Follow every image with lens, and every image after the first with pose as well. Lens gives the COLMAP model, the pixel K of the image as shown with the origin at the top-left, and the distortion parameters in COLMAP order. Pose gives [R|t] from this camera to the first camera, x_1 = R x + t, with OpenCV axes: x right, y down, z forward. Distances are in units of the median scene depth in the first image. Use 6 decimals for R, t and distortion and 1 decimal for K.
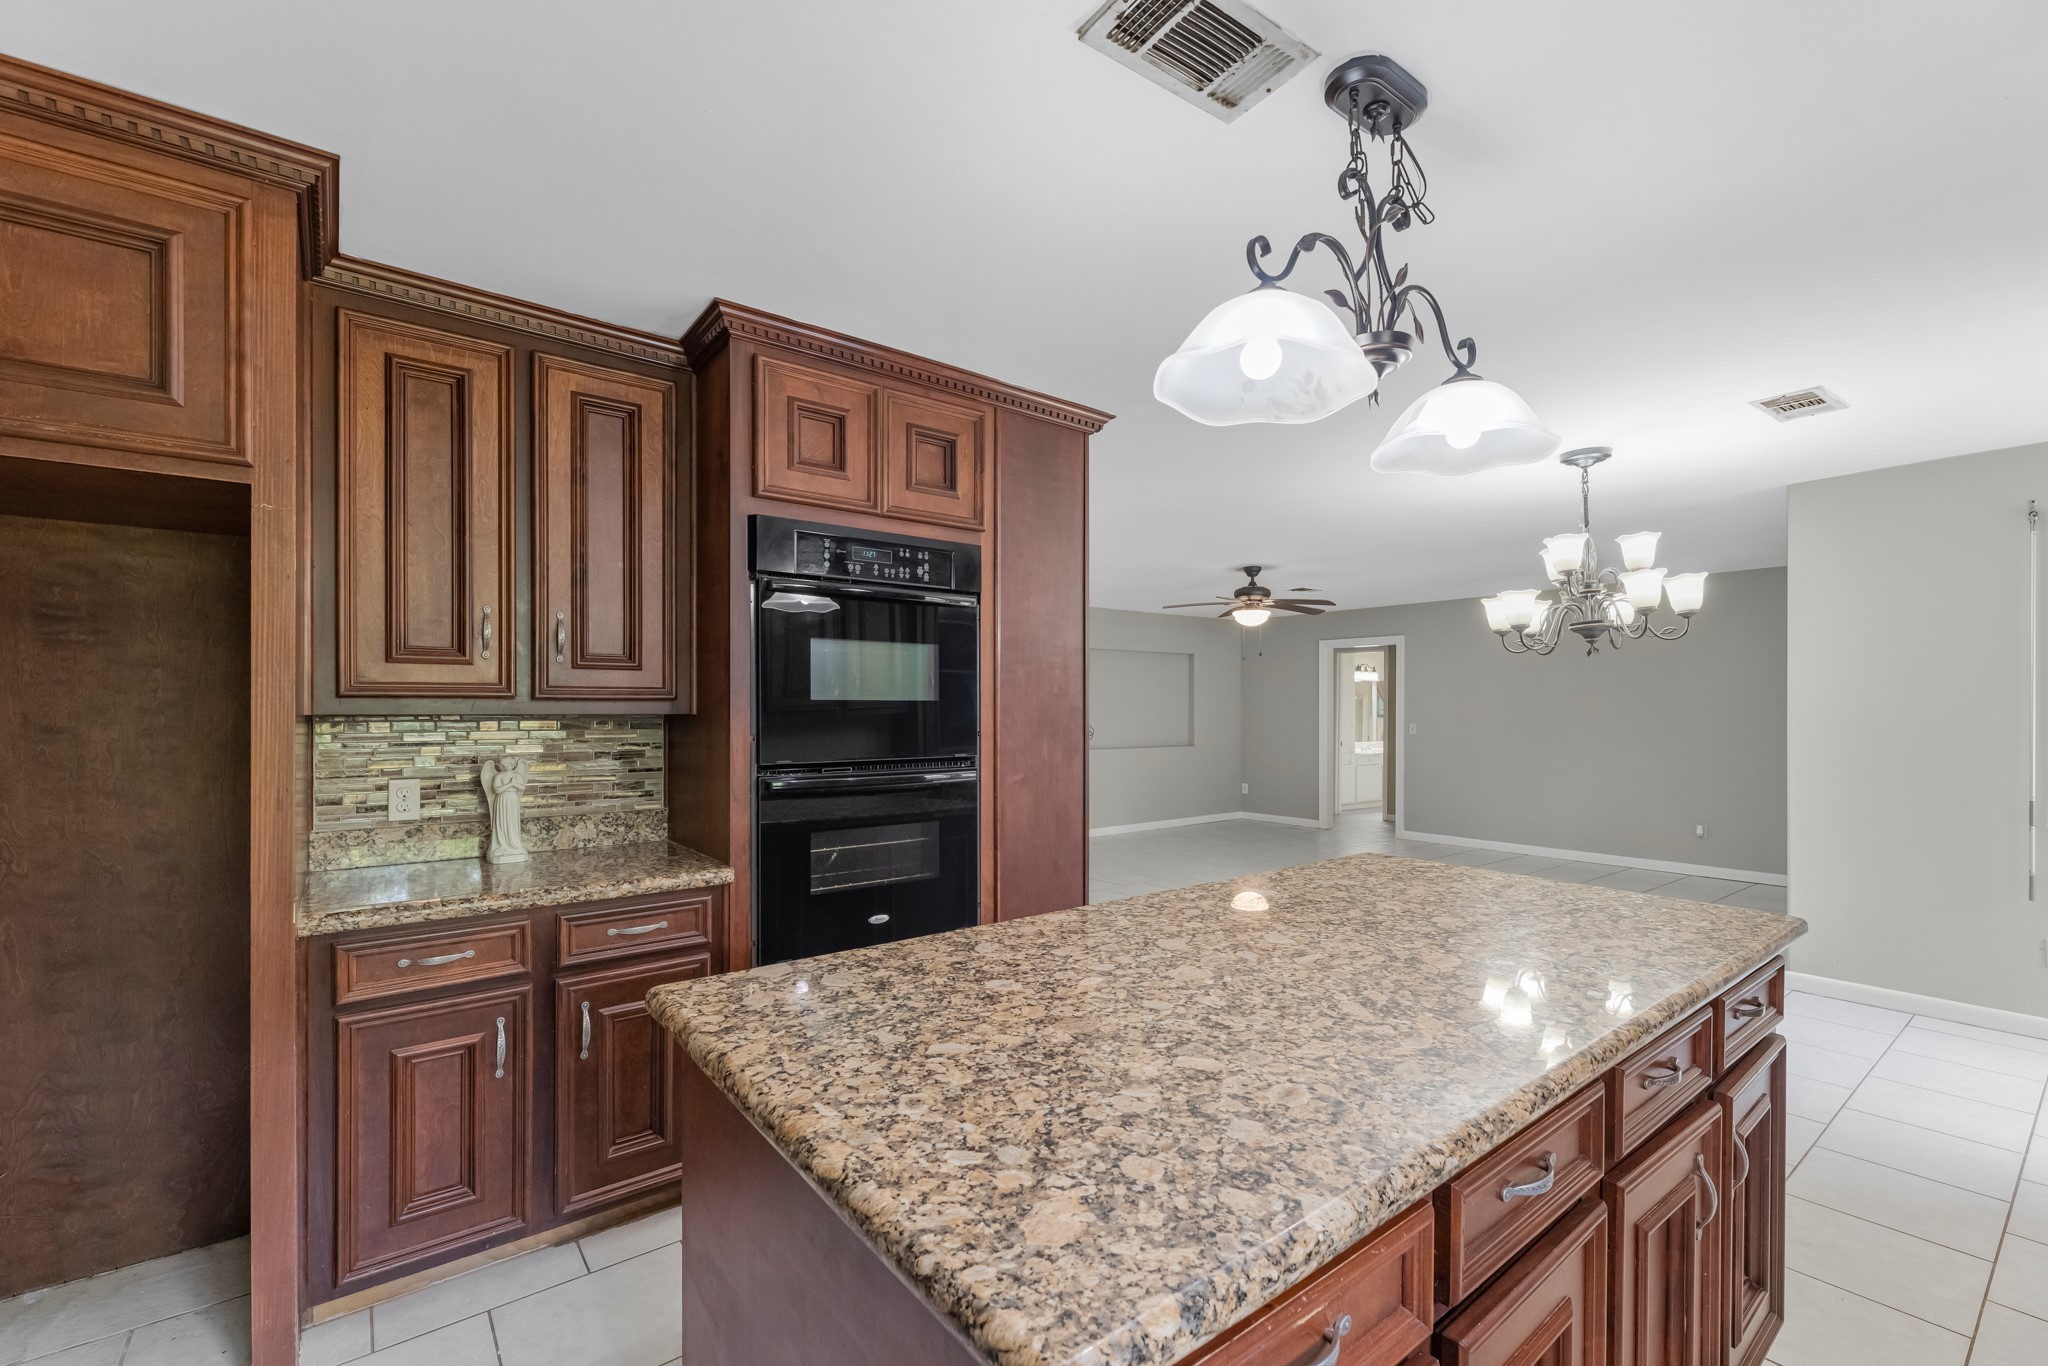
lens RADIAL K [[864.7, 0, 1054.4], [0, 864.7, 712.0], [0, 0, 1]] dist [-0.009853, 0.000209]
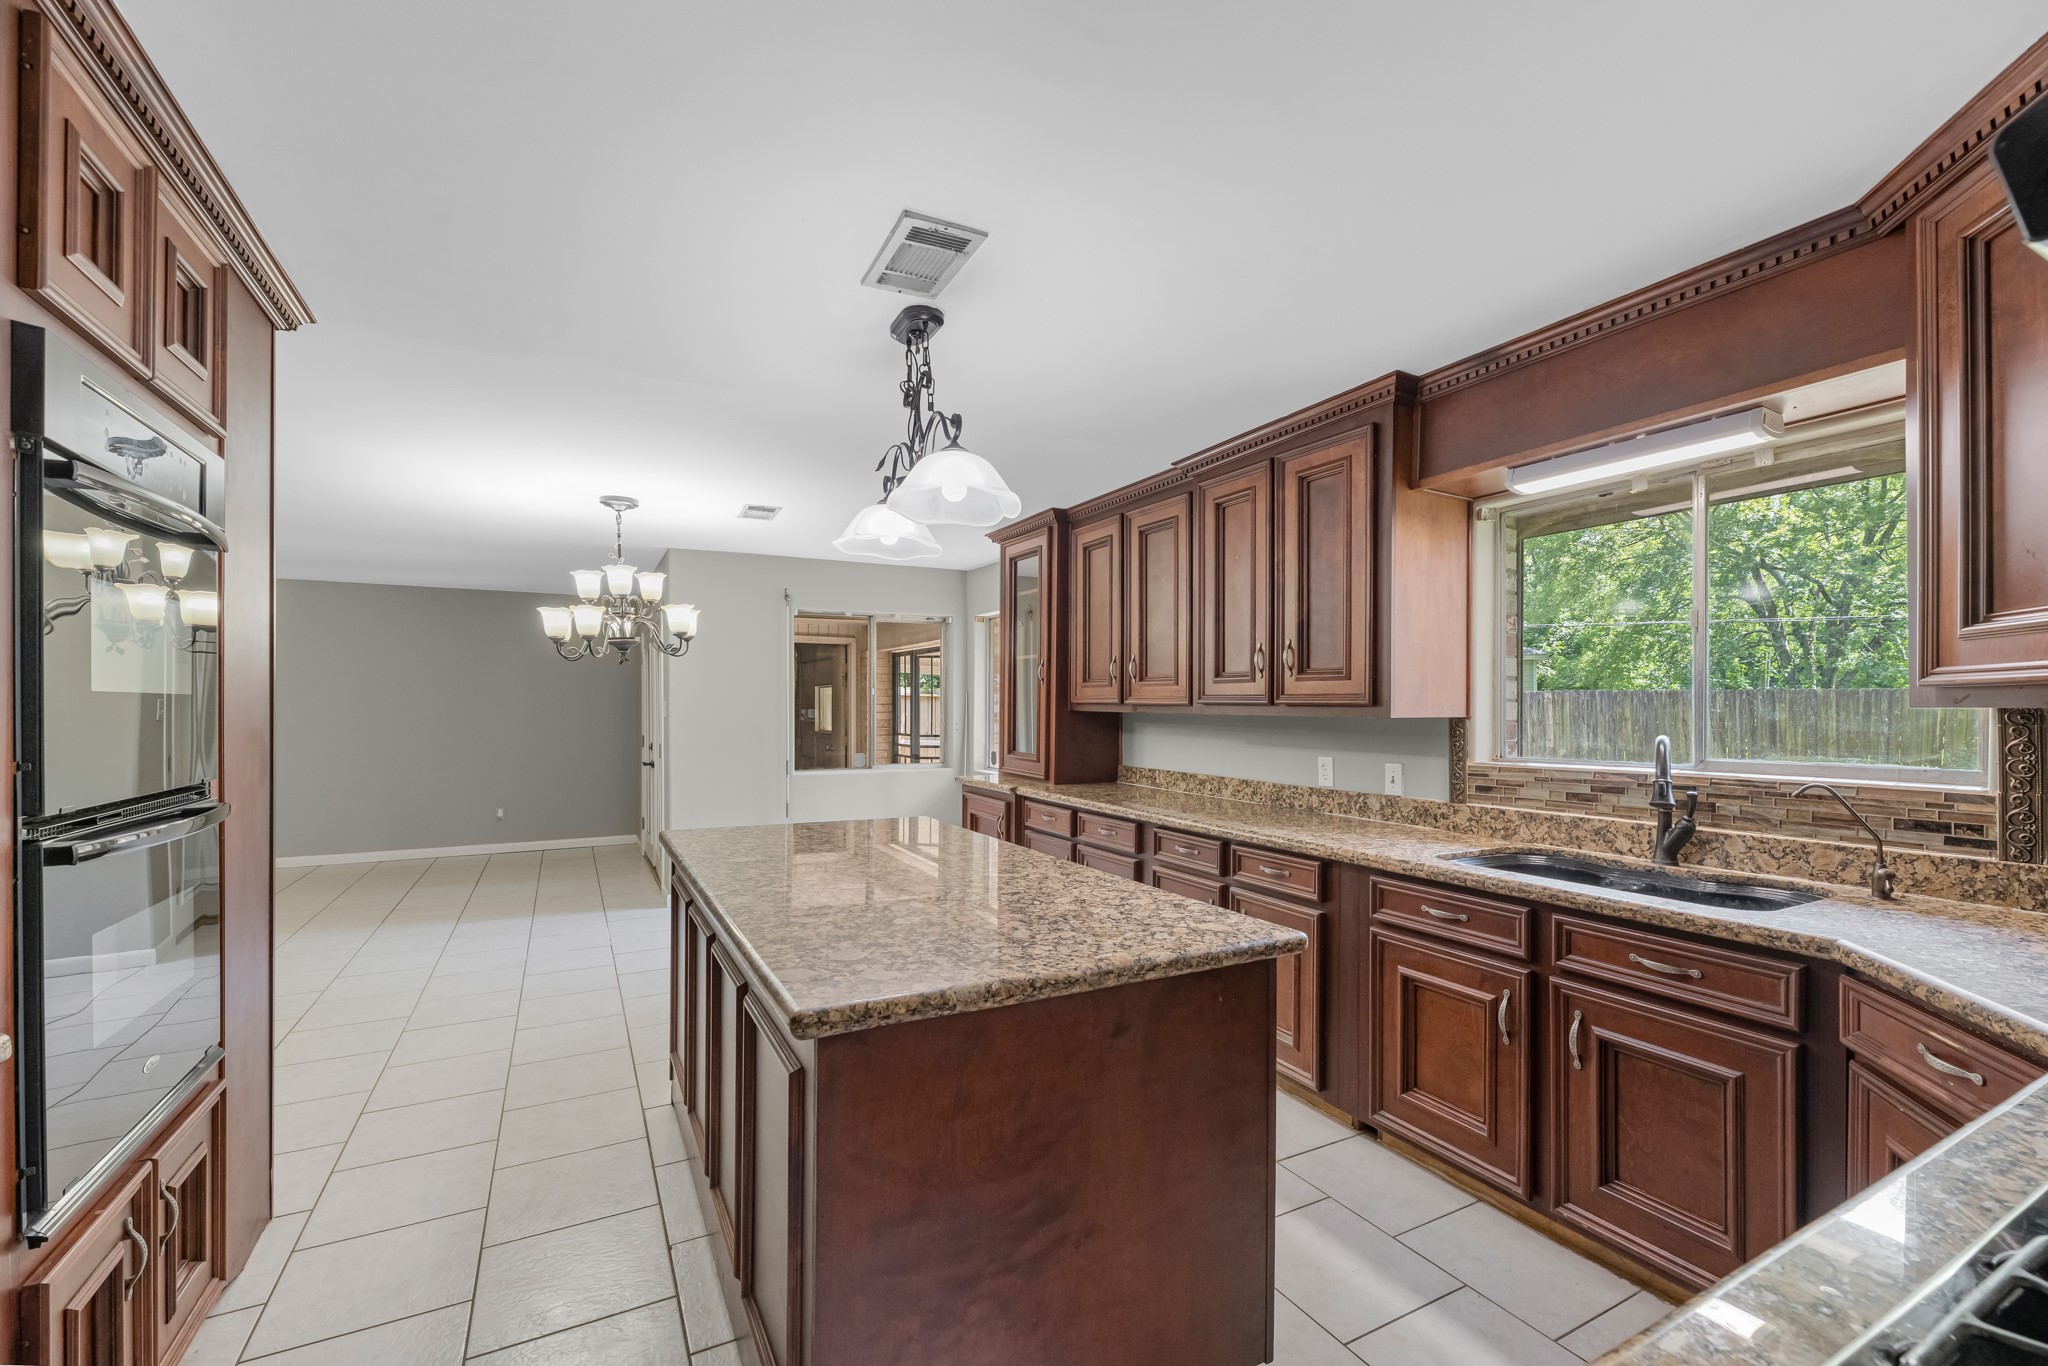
lens RADIAL K [[864.7, 0, 1011.6], [0, 864.7, 697.0], [0, 0, 1]] dist [-0.009853, 0.000209]
pose [[0.189946, 0.009055, 0.981753, -1.674397], [0.008574, 0.999904, -0.010881, -0.005273], [-0.981757, 0.010484, 0.189850, 0.761723]]
